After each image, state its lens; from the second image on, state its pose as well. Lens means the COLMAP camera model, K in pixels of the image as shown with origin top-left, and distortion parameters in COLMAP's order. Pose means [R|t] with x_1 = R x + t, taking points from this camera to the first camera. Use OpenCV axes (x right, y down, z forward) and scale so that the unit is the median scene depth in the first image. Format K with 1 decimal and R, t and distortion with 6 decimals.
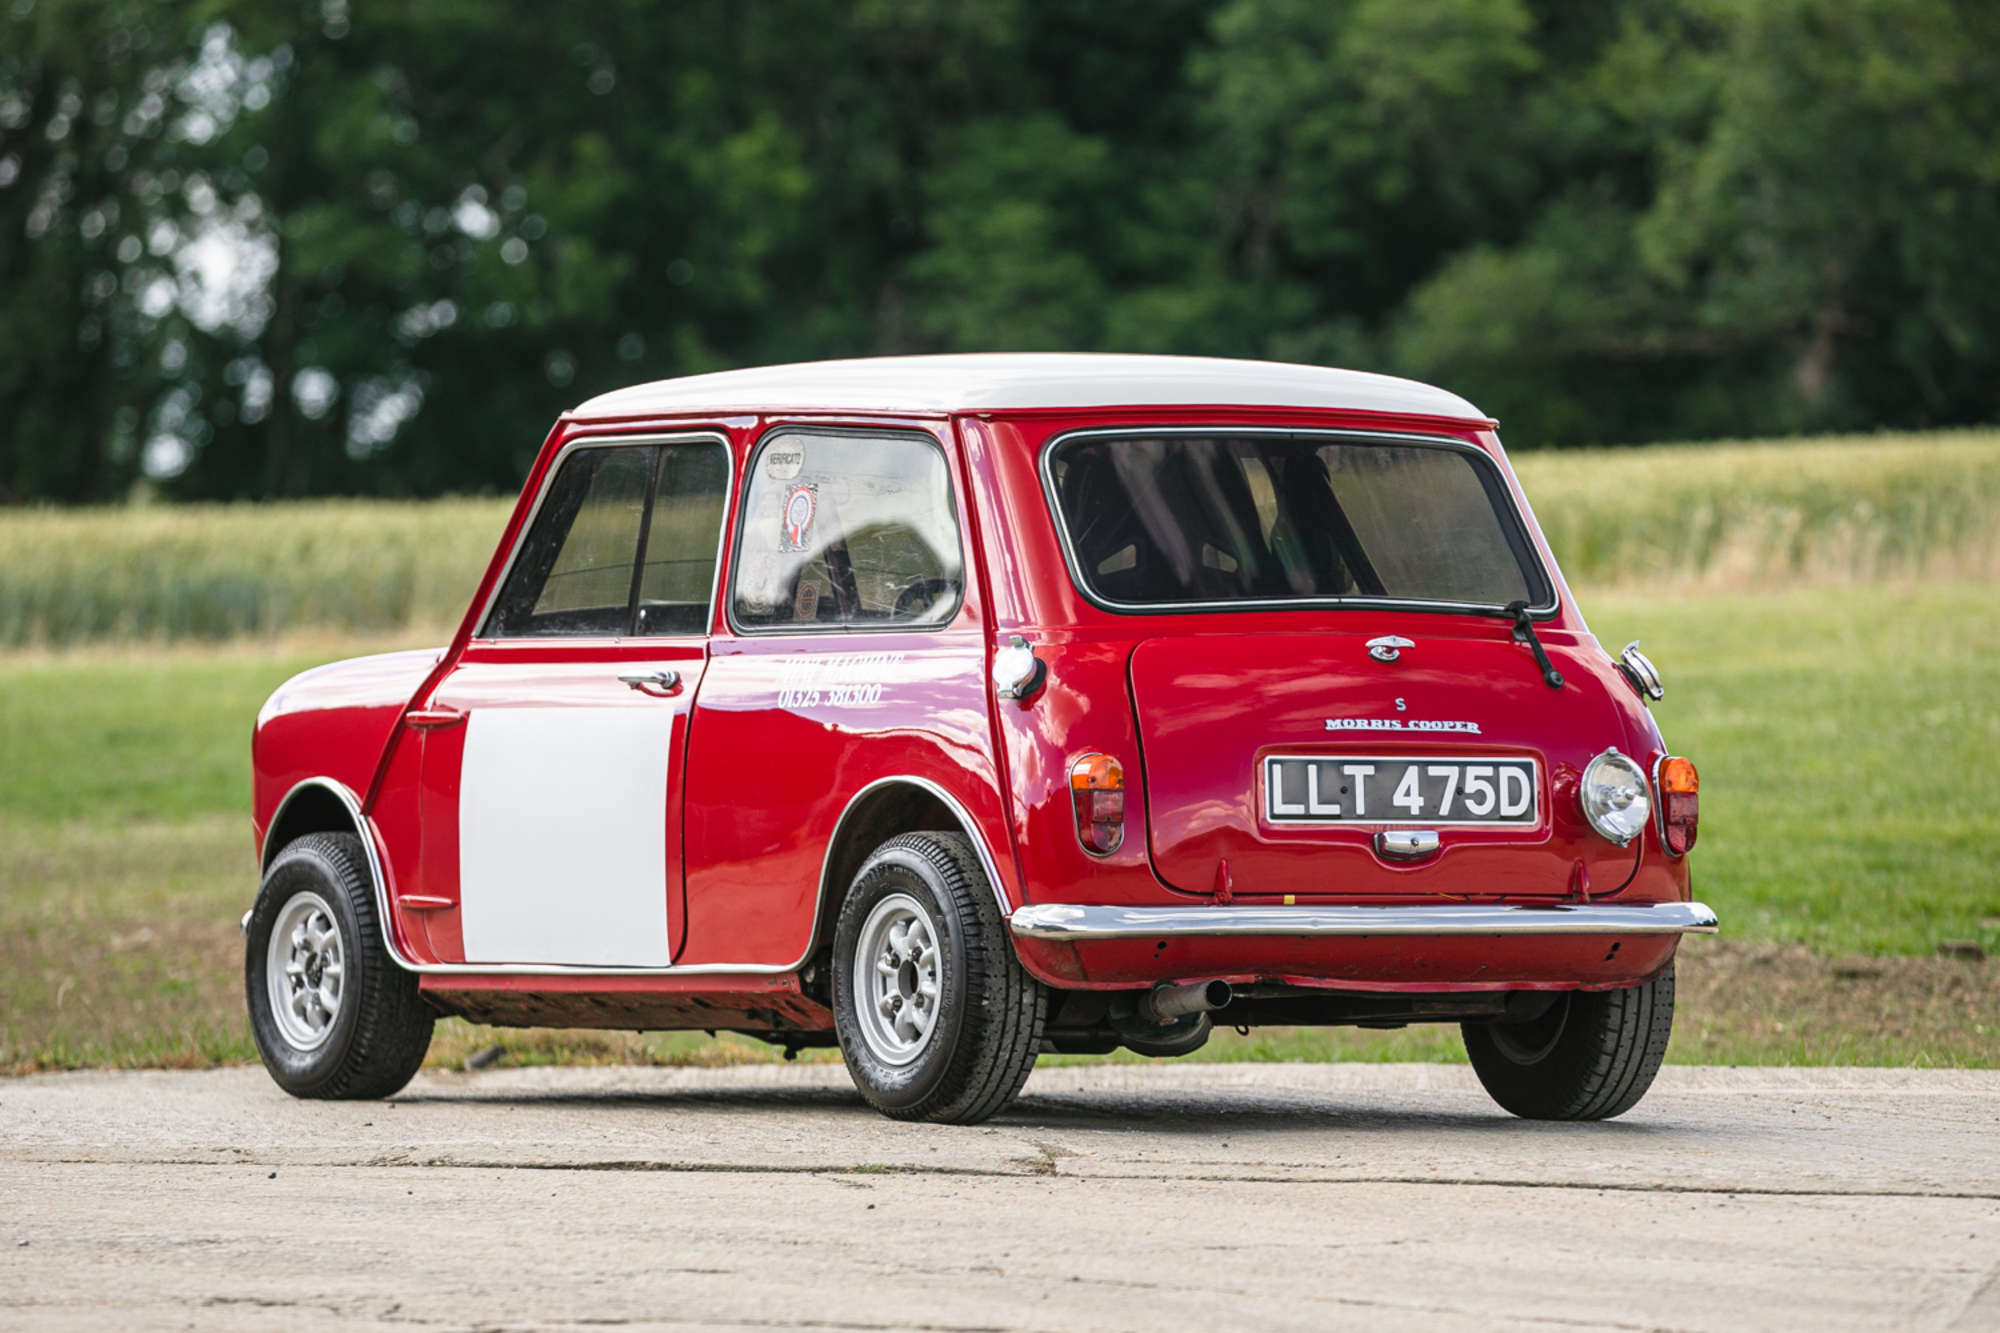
lens RADIAL K [[14985.7, 0, 1000.0], [0, 14985.7, 666.5], [0, 0, 1]] dist [0.344967, 18.877329]
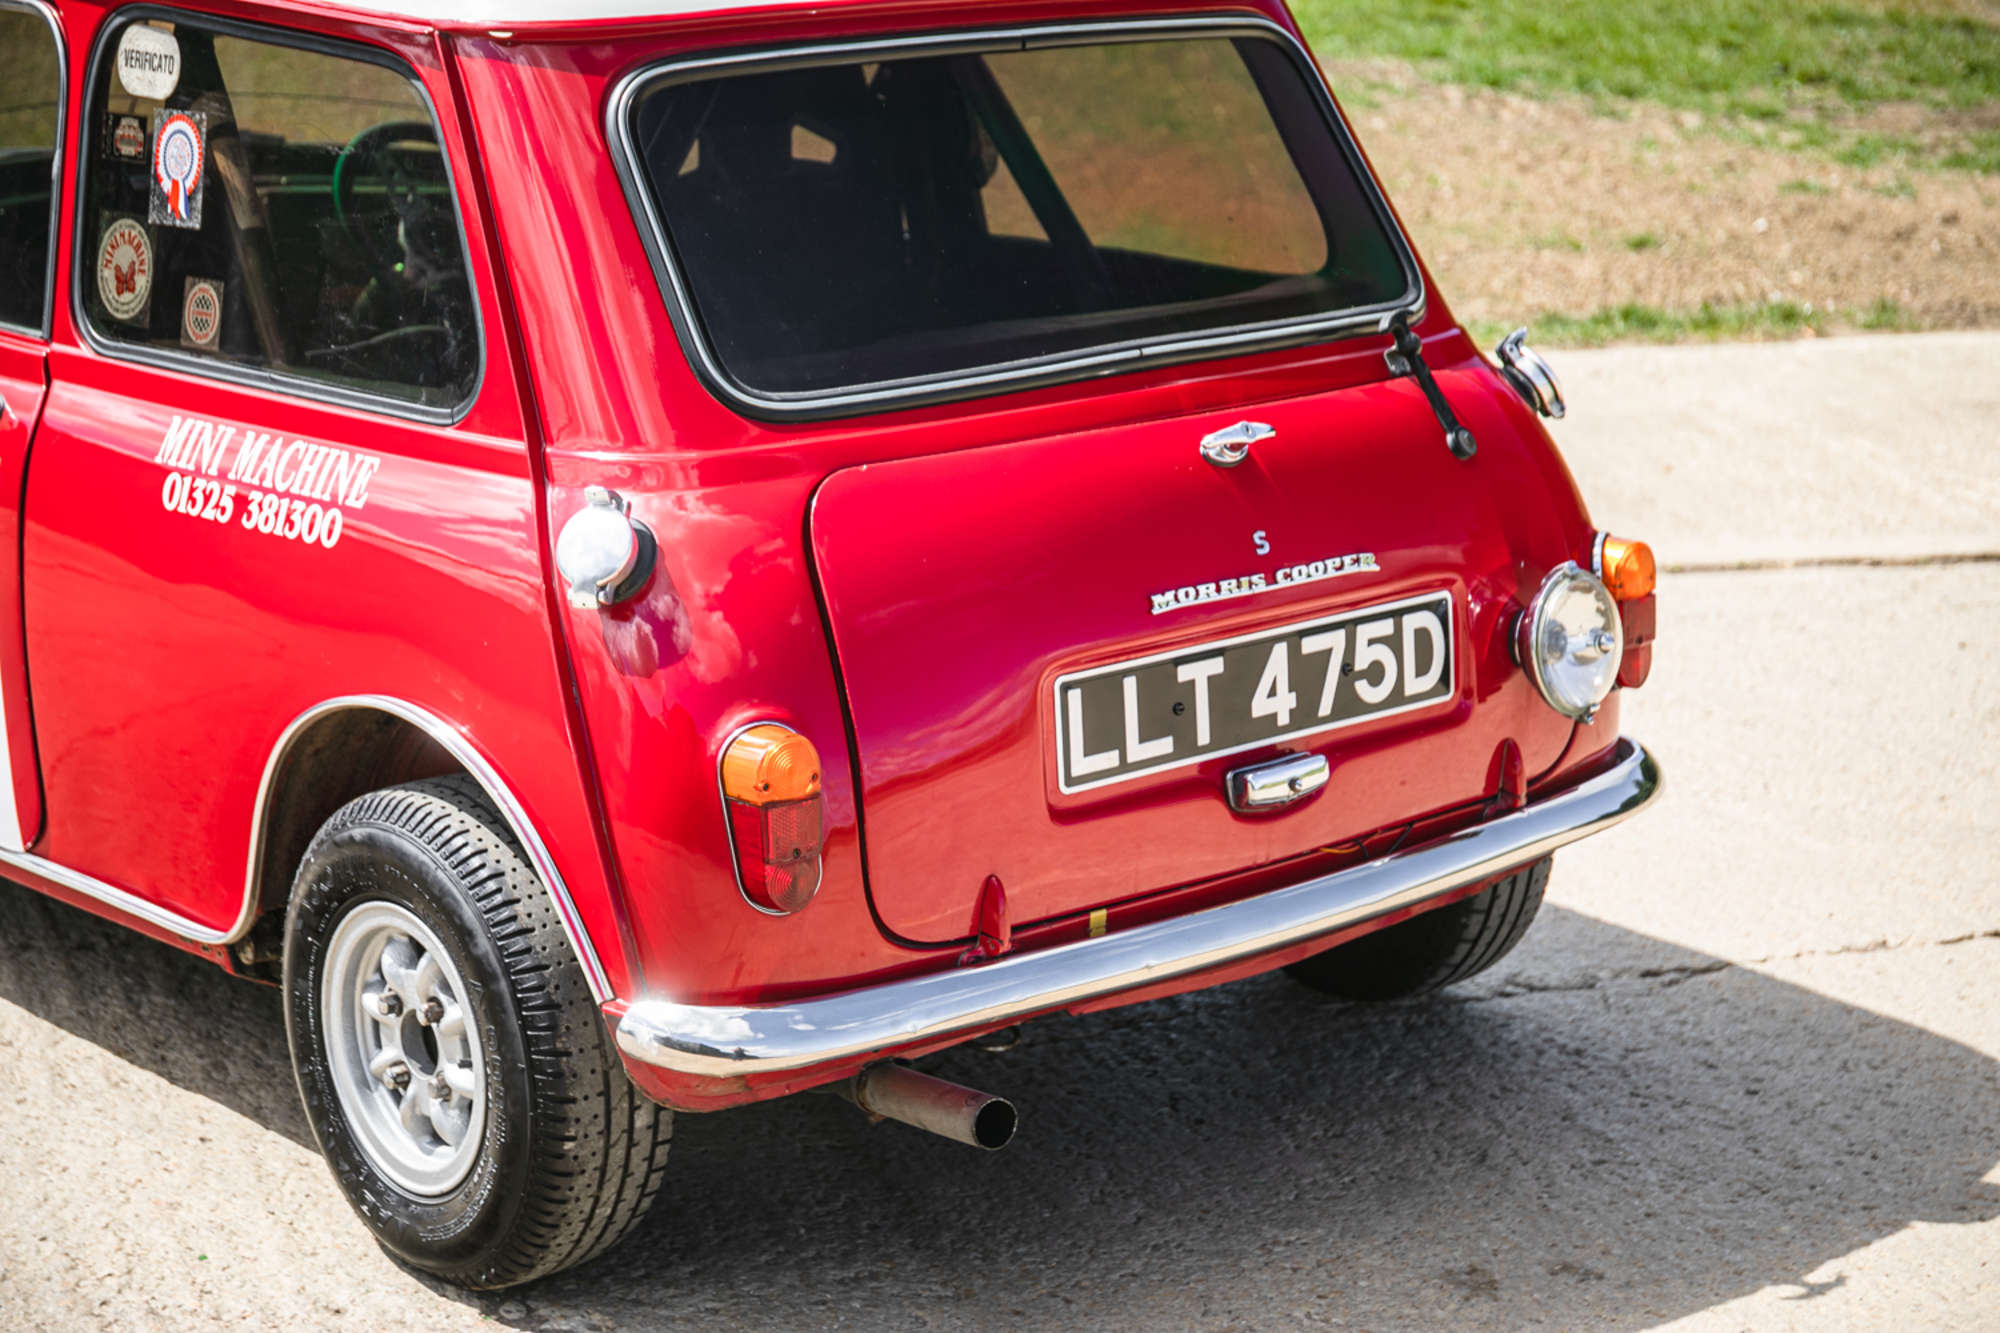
lens RADIAL K [[3567.4, 0, 1000.0], [0, 3567.4, 666.5], [0, 0, 1]] dist [0.110136, 0.008175]
pose [[0.983951, -0.056426, 0.169280, -0.006681], [0.008199, 0.961980, 0.272996, -0.030466], [-0.178248, -0.267227, 0.947005, 0.870387]]
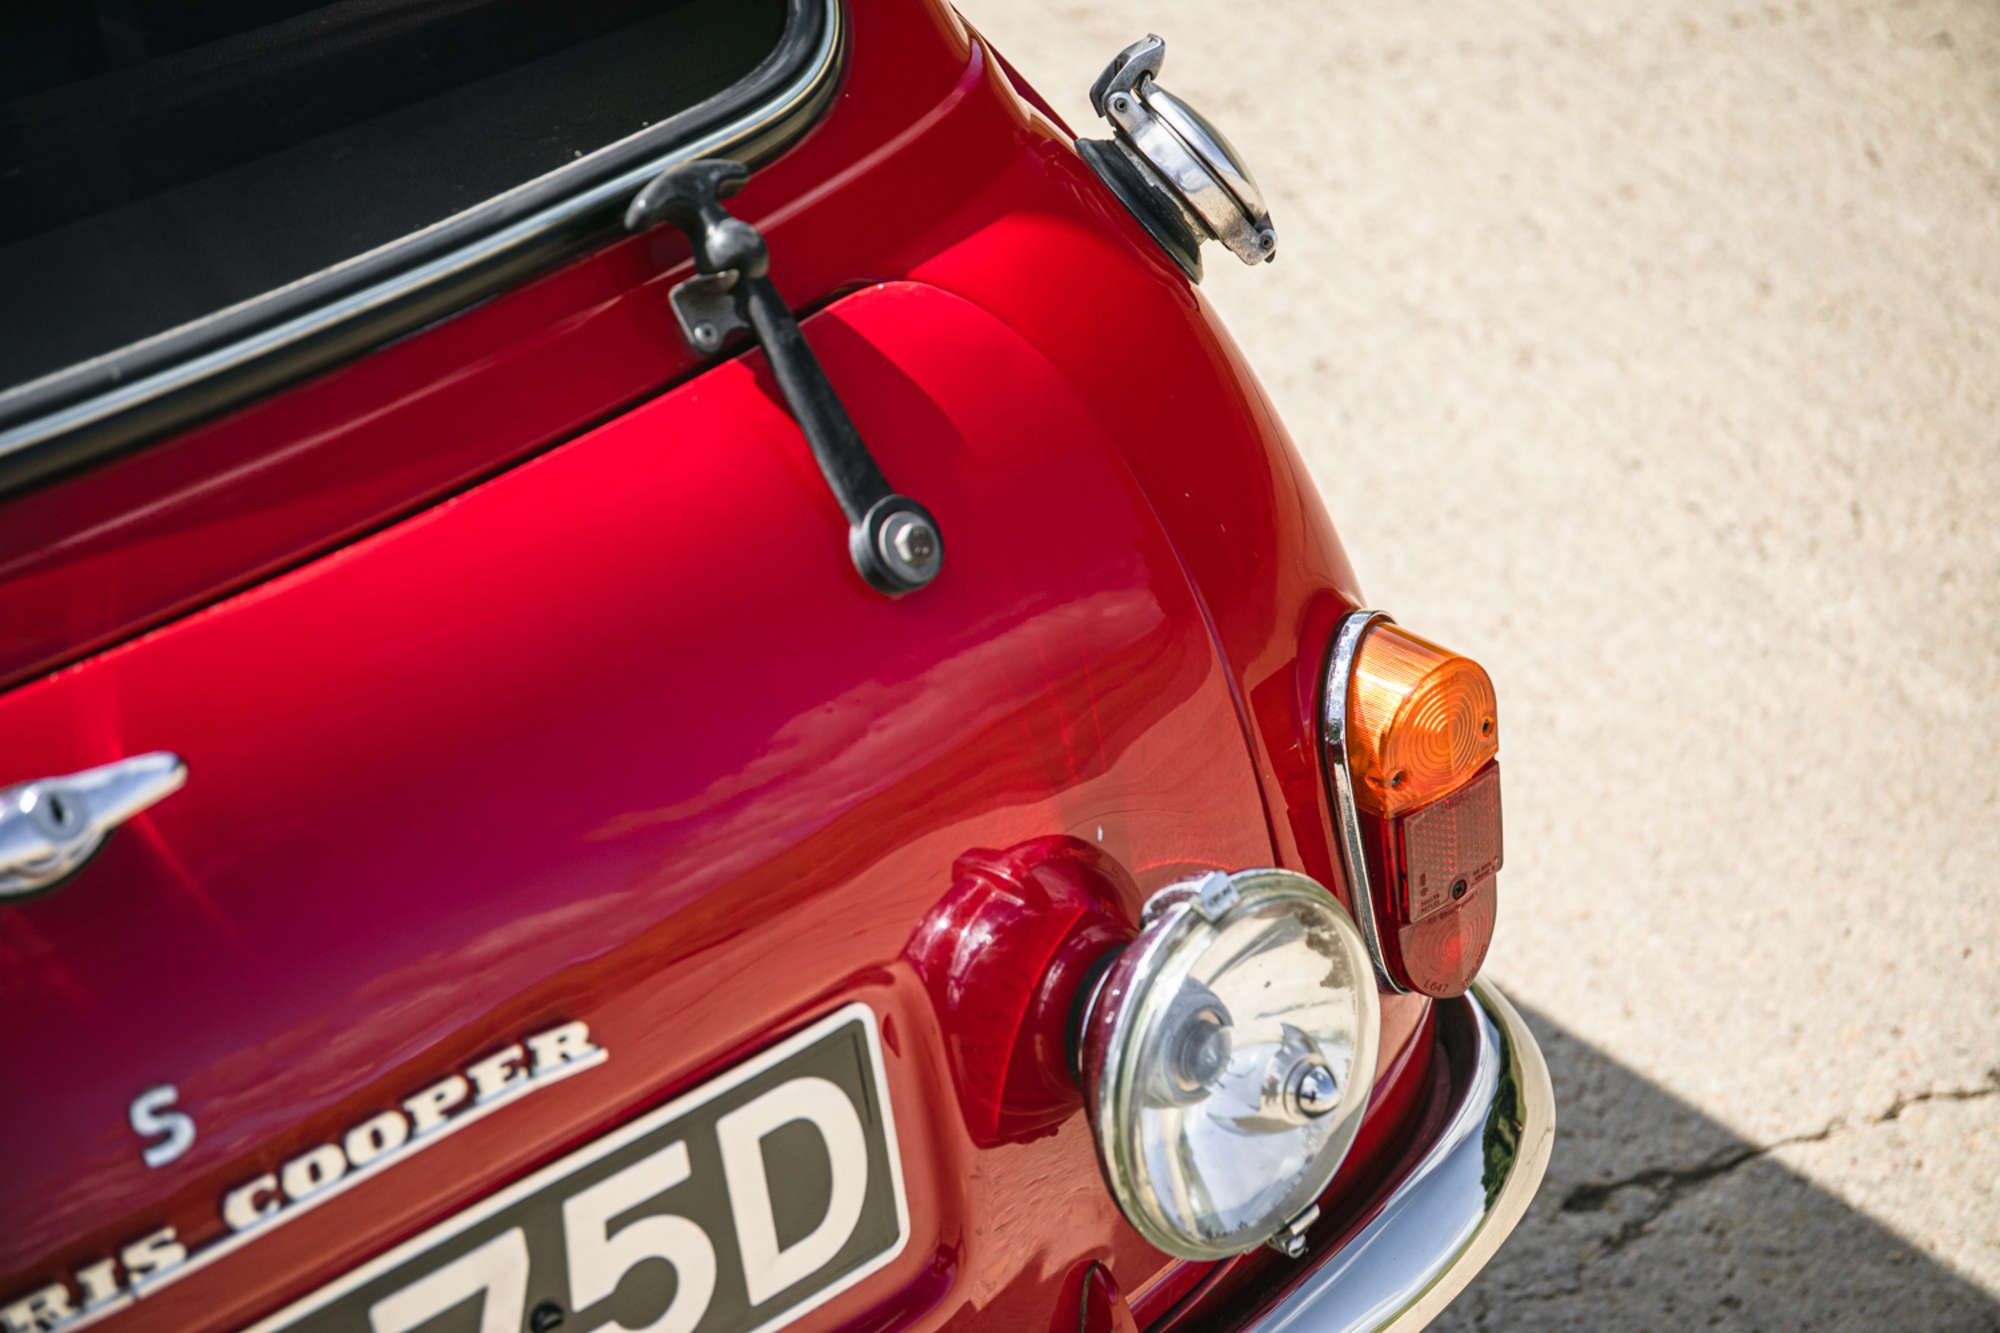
lens RADIAL K [[3567.4, 0, 1000.0], [0, 3567.4, 666.5], [0, 0, 1]] dist [0.110136, 0.008175]
pose [[0.983319, -0.155798, 0.093862, 0.033631], [0.081834, 0.839818, 0.536665, -0.025330], [-0.162438, -0.520032, 0.838559, 0.963797]]
